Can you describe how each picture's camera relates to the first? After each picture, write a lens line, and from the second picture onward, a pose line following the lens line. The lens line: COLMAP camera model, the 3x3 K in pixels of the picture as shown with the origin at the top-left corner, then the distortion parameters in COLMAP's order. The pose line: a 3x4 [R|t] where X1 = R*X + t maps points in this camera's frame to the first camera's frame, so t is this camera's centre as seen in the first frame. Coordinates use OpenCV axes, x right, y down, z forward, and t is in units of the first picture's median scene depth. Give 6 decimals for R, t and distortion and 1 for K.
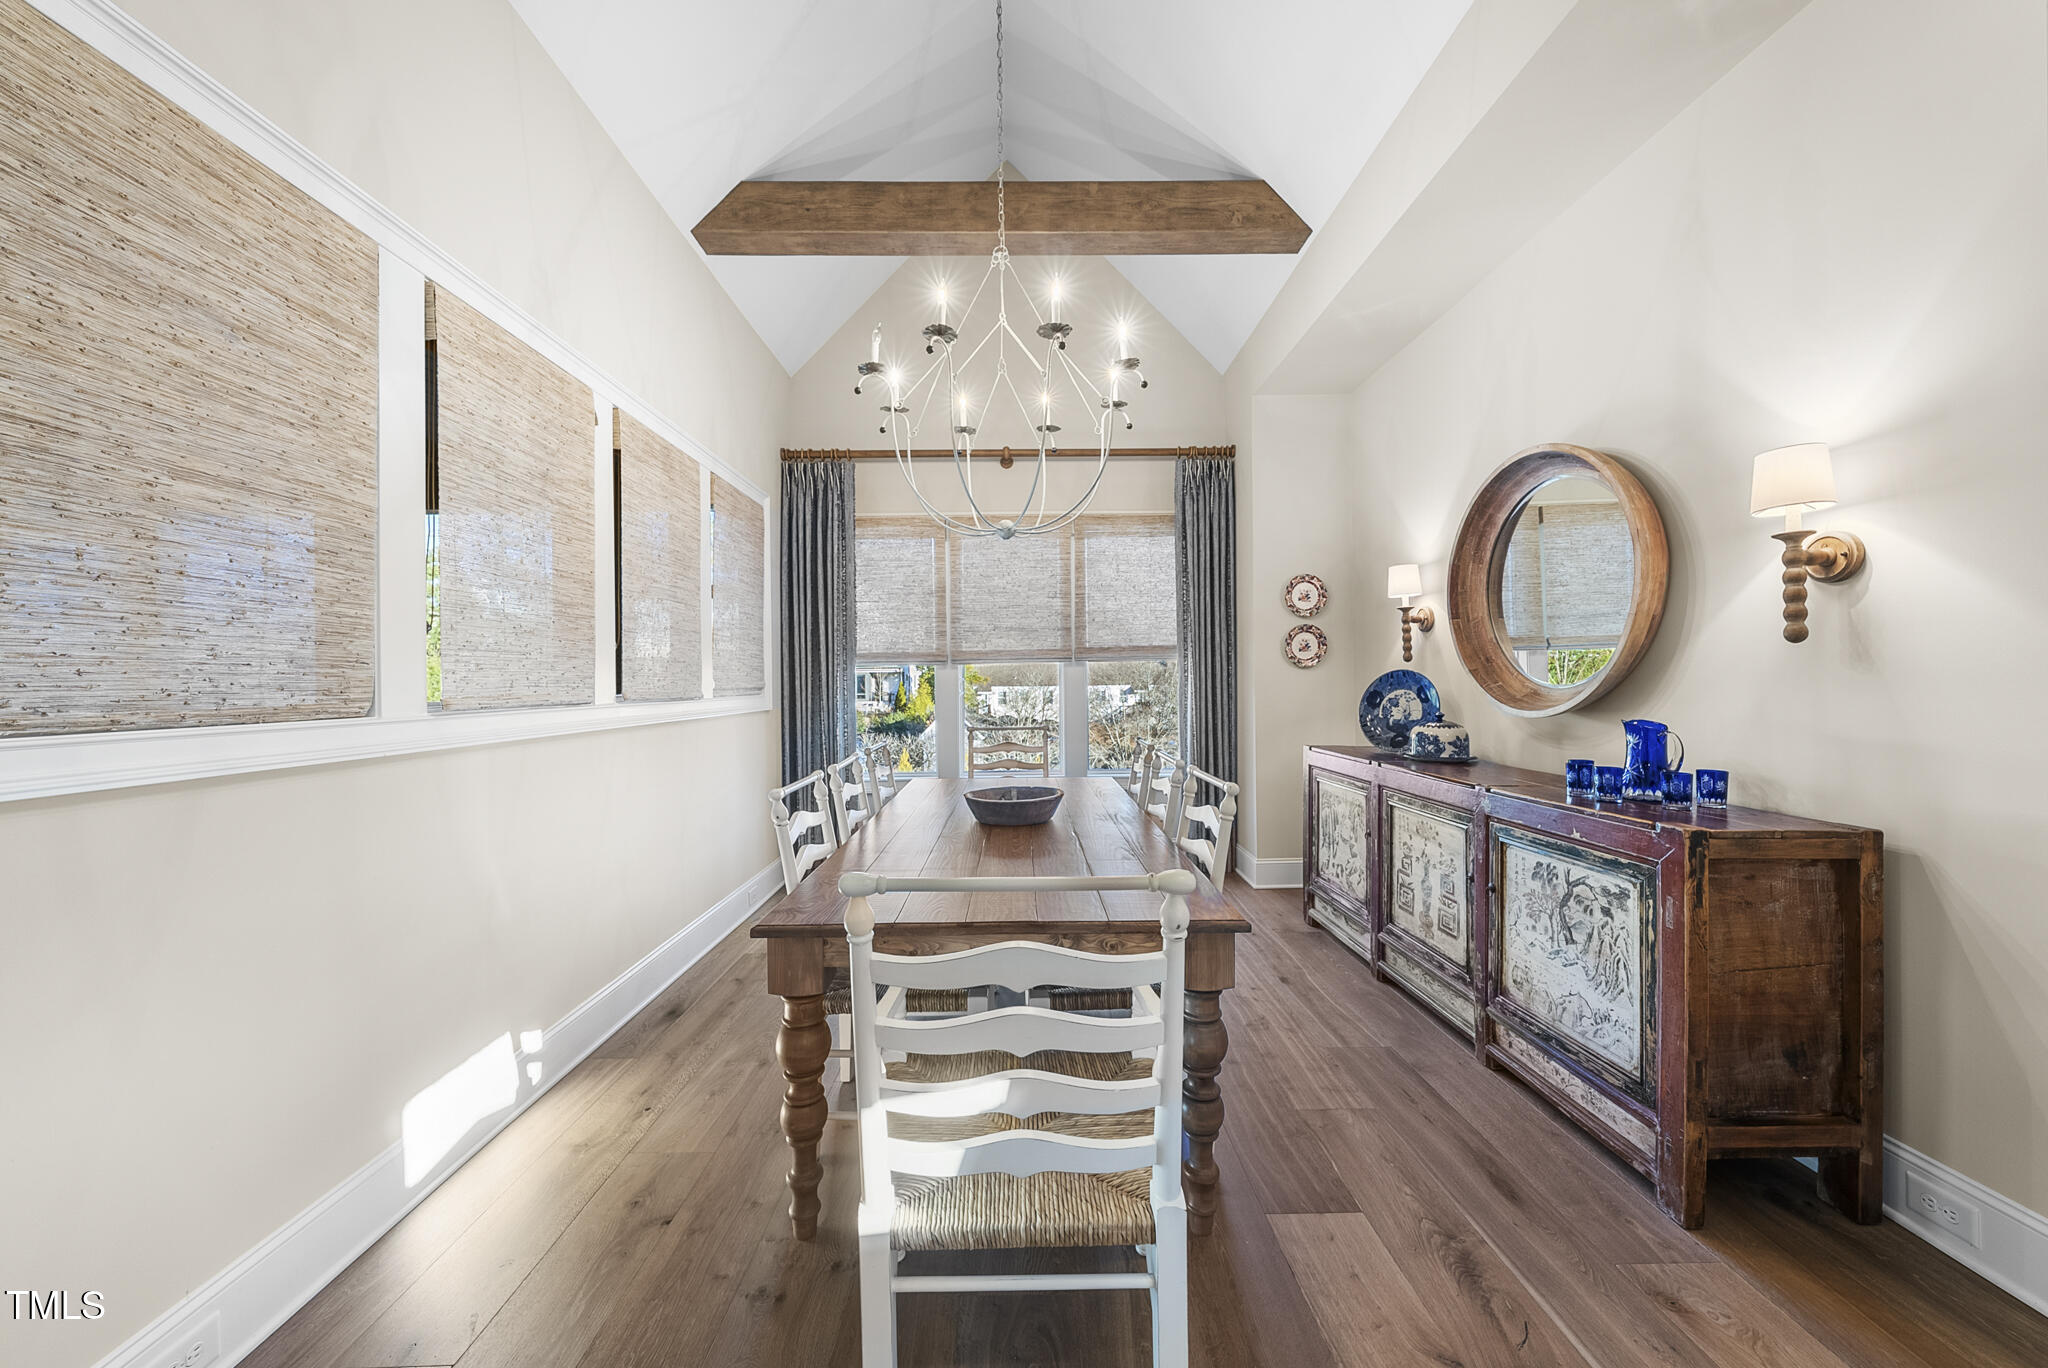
lens RADIAL K [[757.0, 0, 1027.5], [0, 757.0, 684.9], [0, 0, 1]] dist [-0.014139, -0.000078]
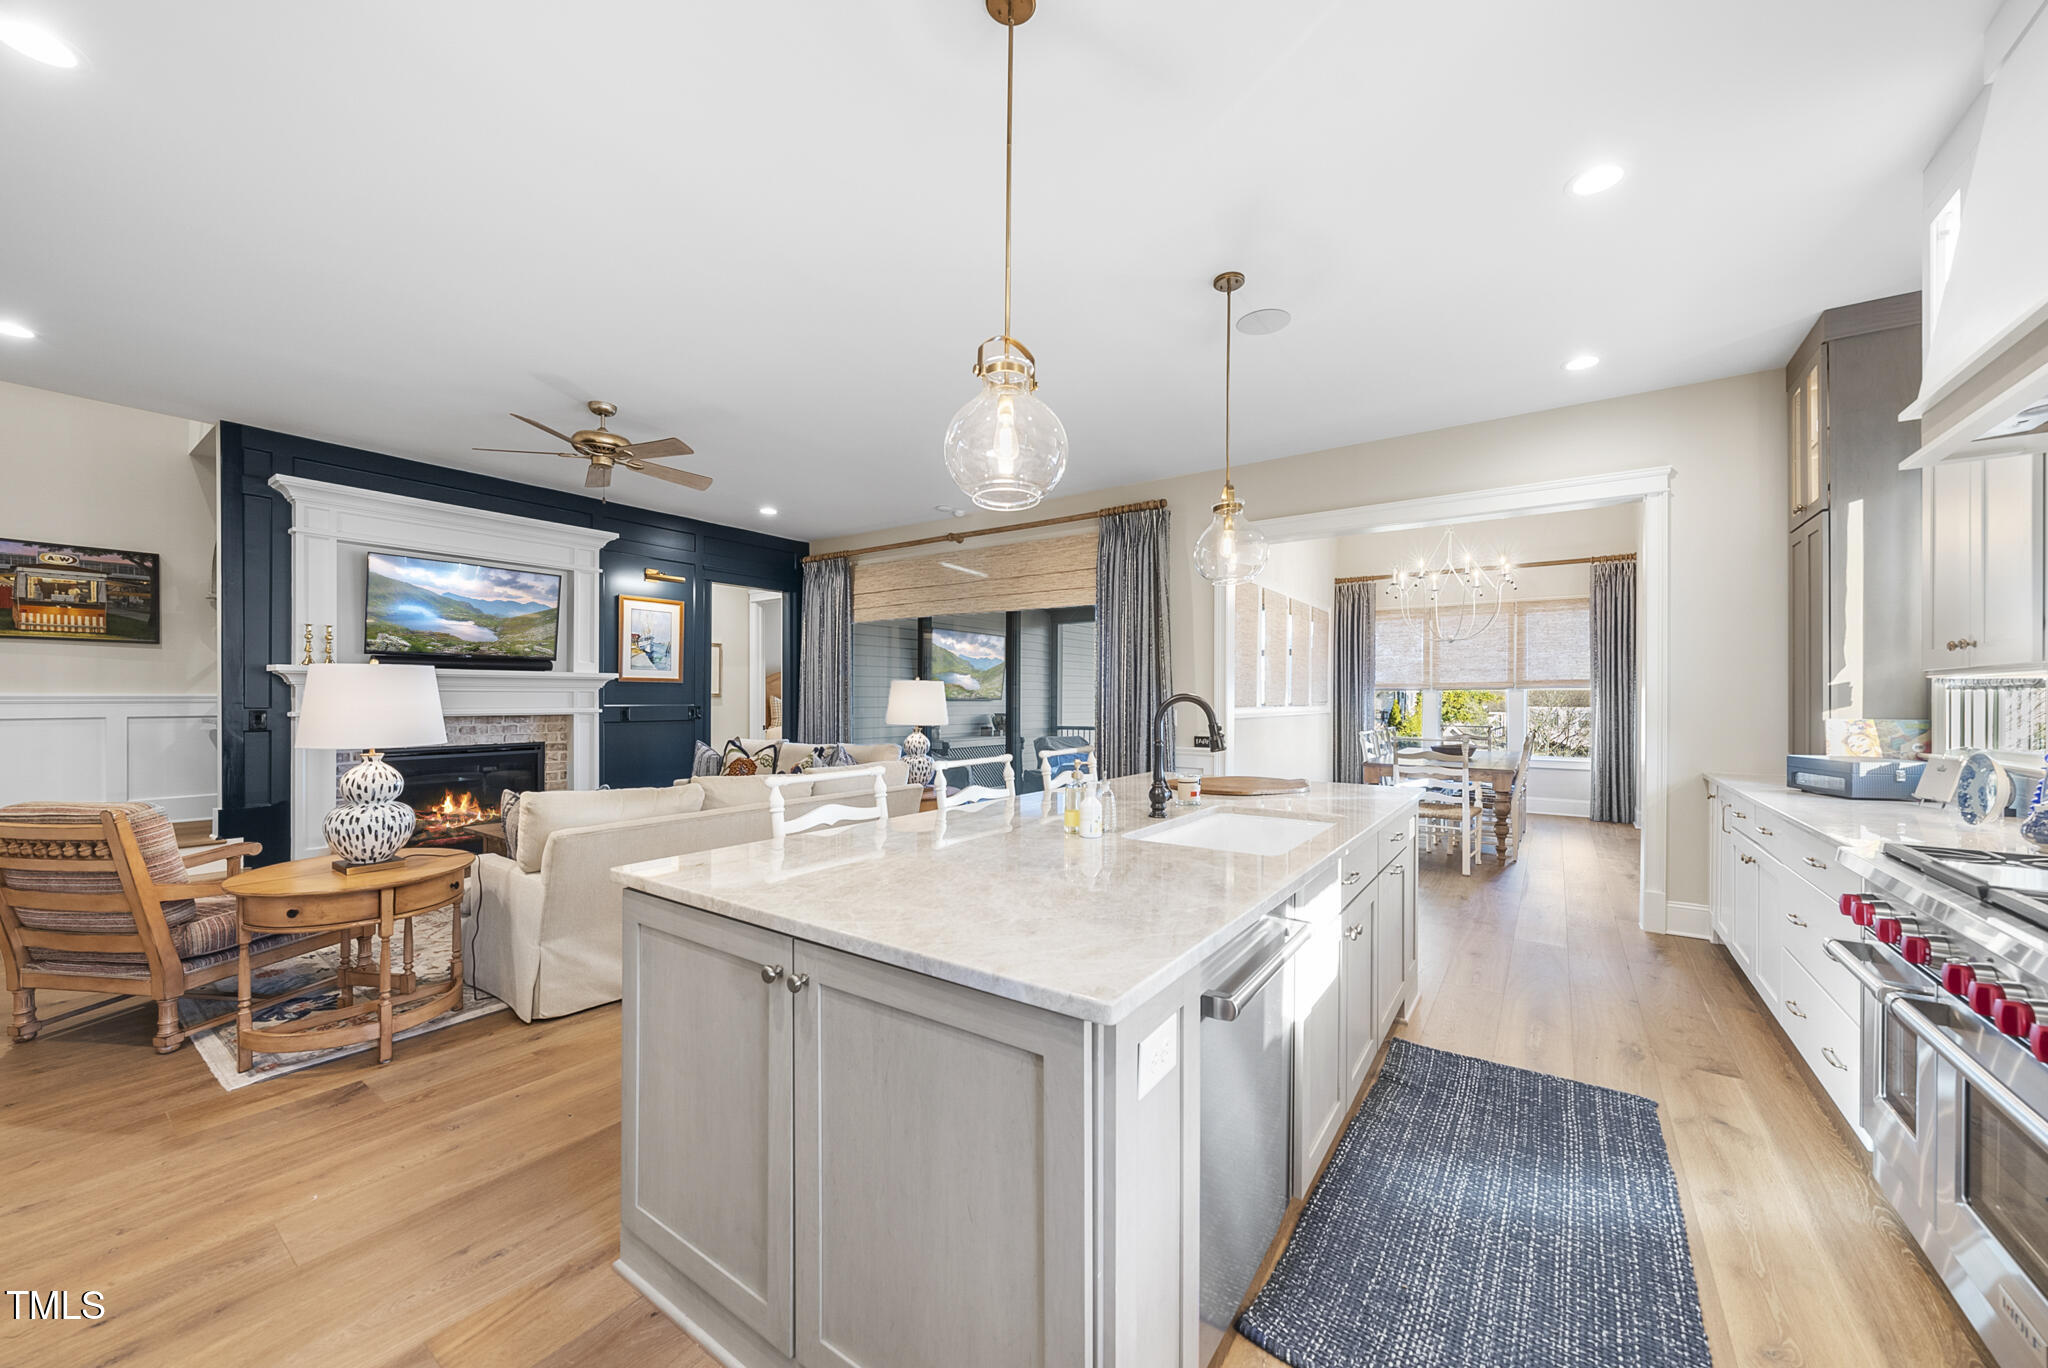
lens RADIAL K [[757.0, 0, 1034.3], [0, 757.0, 696.6], [0, 0, 1]] dist [-0.014139, -0.000078]
pose [[0.818535, 0.013999, -0.574286, 0.146013], [-0.016956, 0.999856, 0.000205, 0.001360], [0.574206, 0.009570, 0.818655, -0.947068]]
